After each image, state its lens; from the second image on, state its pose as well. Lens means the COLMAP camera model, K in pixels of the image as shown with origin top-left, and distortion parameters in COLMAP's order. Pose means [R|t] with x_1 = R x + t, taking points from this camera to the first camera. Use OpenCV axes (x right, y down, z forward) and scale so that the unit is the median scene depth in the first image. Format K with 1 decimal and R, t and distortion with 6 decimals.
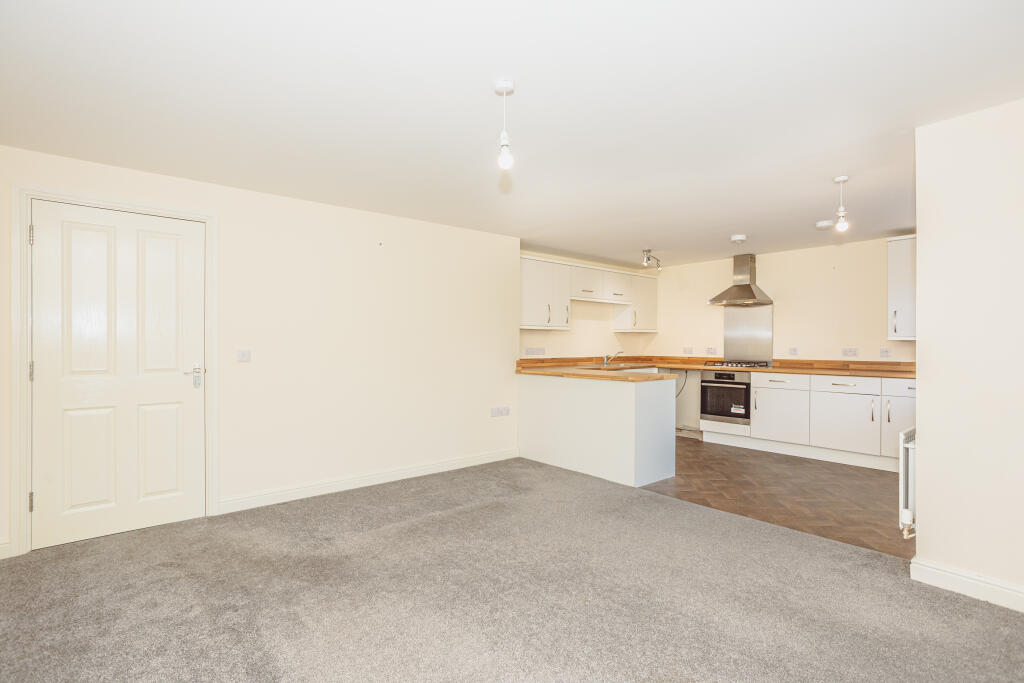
lens RADIAL K [[512.3, 0, 512.0], [0, 512.3, 341.5], [0, 0, 1]] dist [0.000125, 0.000149]
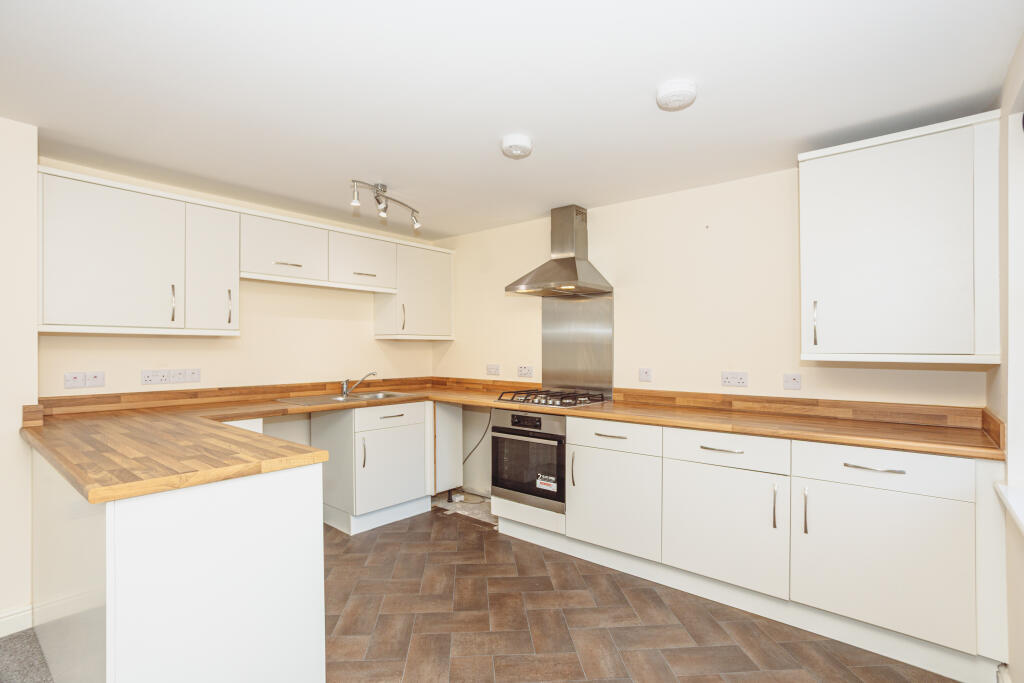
lens RADIAL K [[497.3, 0, 512.0], [0, 497.3, 341.5], [0, 0, 1]] dist [-0.054634, 0.000051]
pose [[0.987630, 0.003550, 0.156763, 0.318108], [-0.002098, 0.999953, -0.009429, -0.012743], [-0.156789, 0.008983, 0.987591, 0.480040]]
